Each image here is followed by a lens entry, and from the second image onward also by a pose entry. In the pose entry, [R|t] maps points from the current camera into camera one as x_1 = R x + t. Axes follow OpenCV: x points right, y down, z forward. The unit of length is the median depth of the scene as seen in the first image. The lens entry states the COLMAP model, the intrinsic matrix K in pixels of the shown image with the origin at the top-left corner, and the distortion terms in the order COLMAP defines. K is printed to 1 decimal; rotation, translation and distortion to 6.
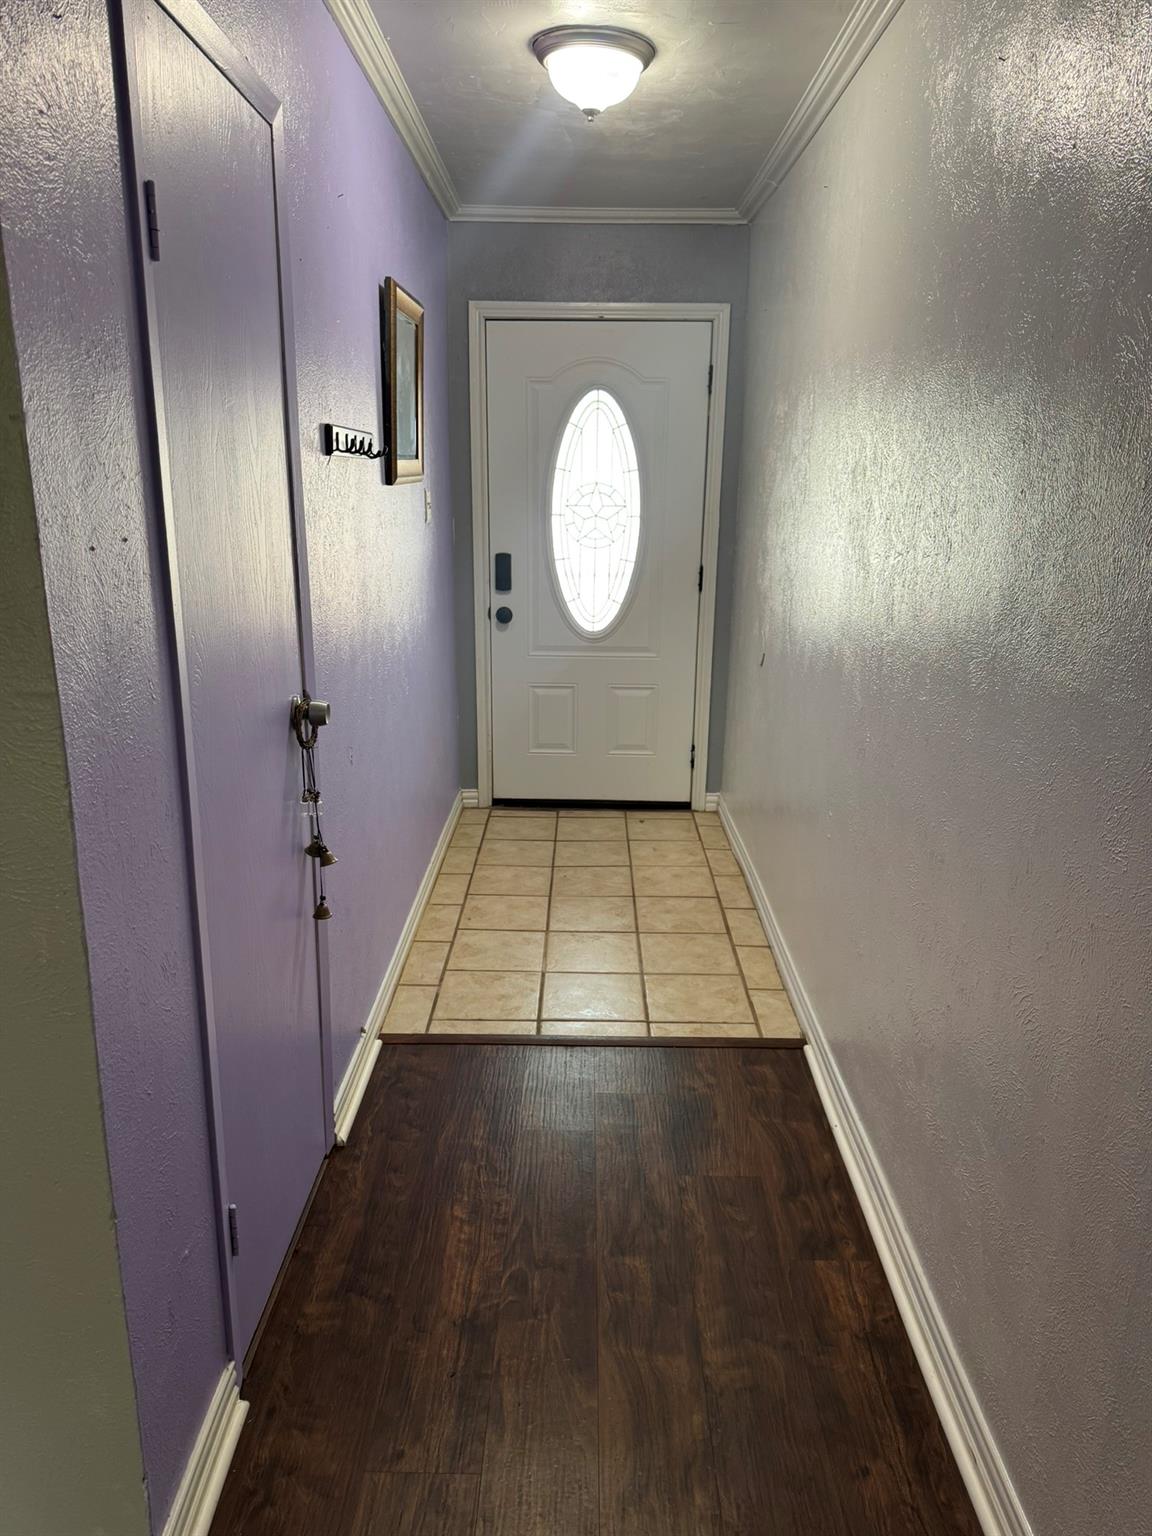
lens RADIAL K [[1072.4, 0, 576.0], [0, 1072.4, 768.0], [0, 0, 1]] dist [0.036047, -0.000308]
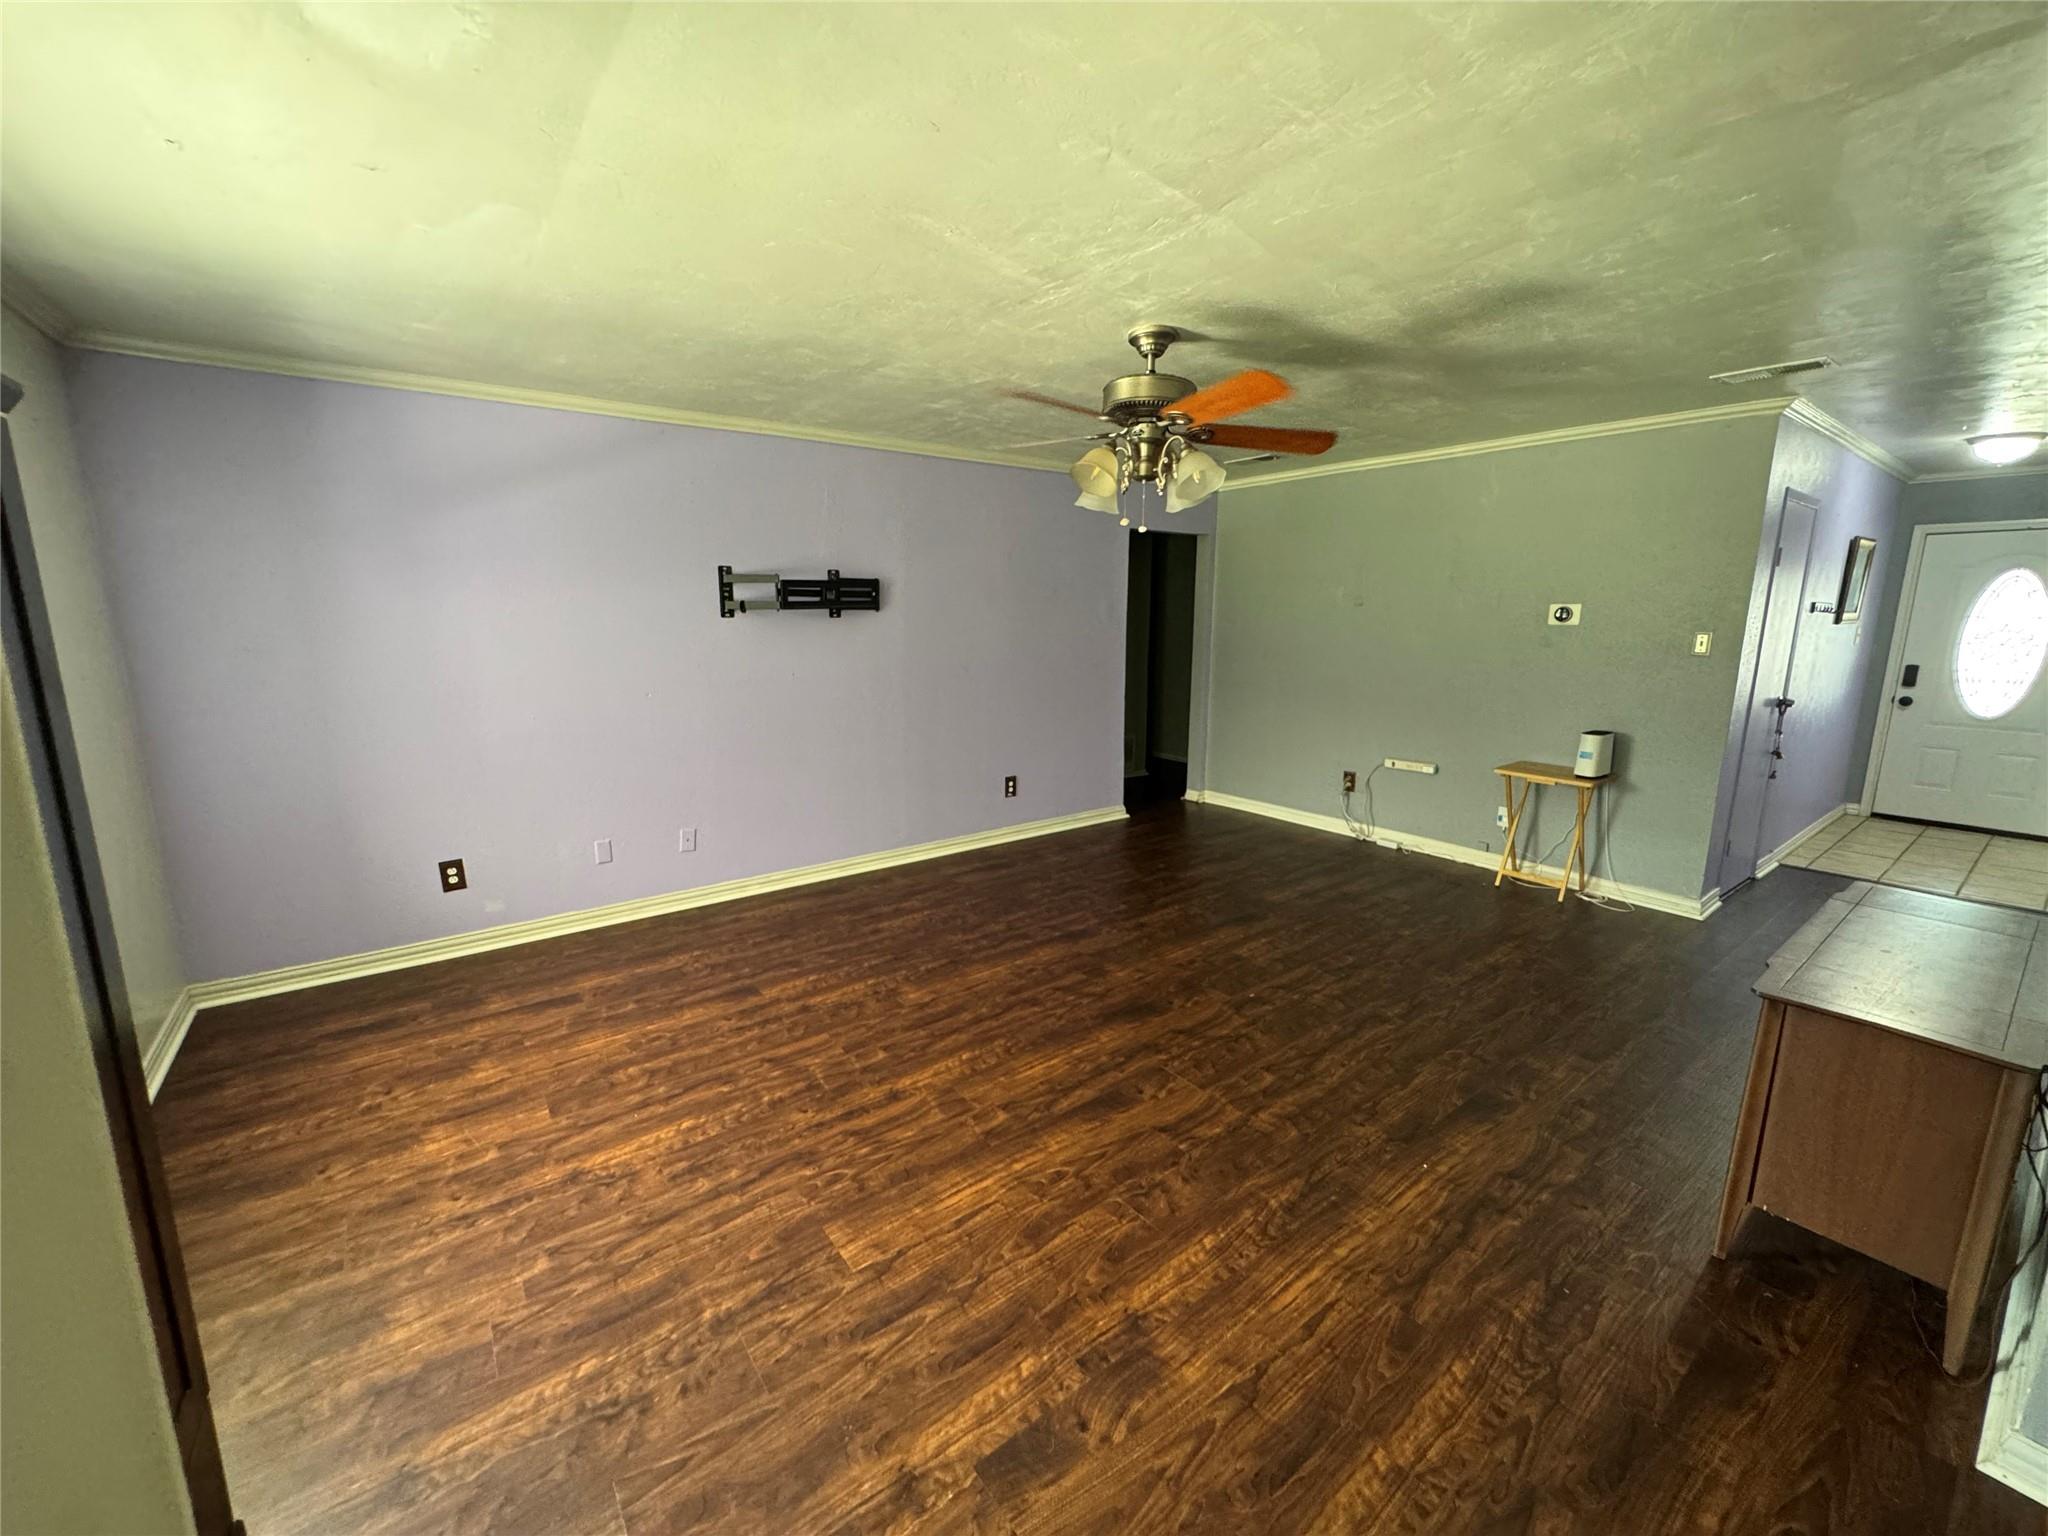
lens RADIAL K [[837.6, 0, 1024.0], [0, 837.6, 768.0], [0, 0, 1]] dist [-0.000983, 0.000029]
pose [[0.614704, 0.143946, -0.775512, 0.183920], [-0.208948, 0.977798, 0.015872, 0.362072], [0.760578, 0.152285, 0.631134, -1.366830]]
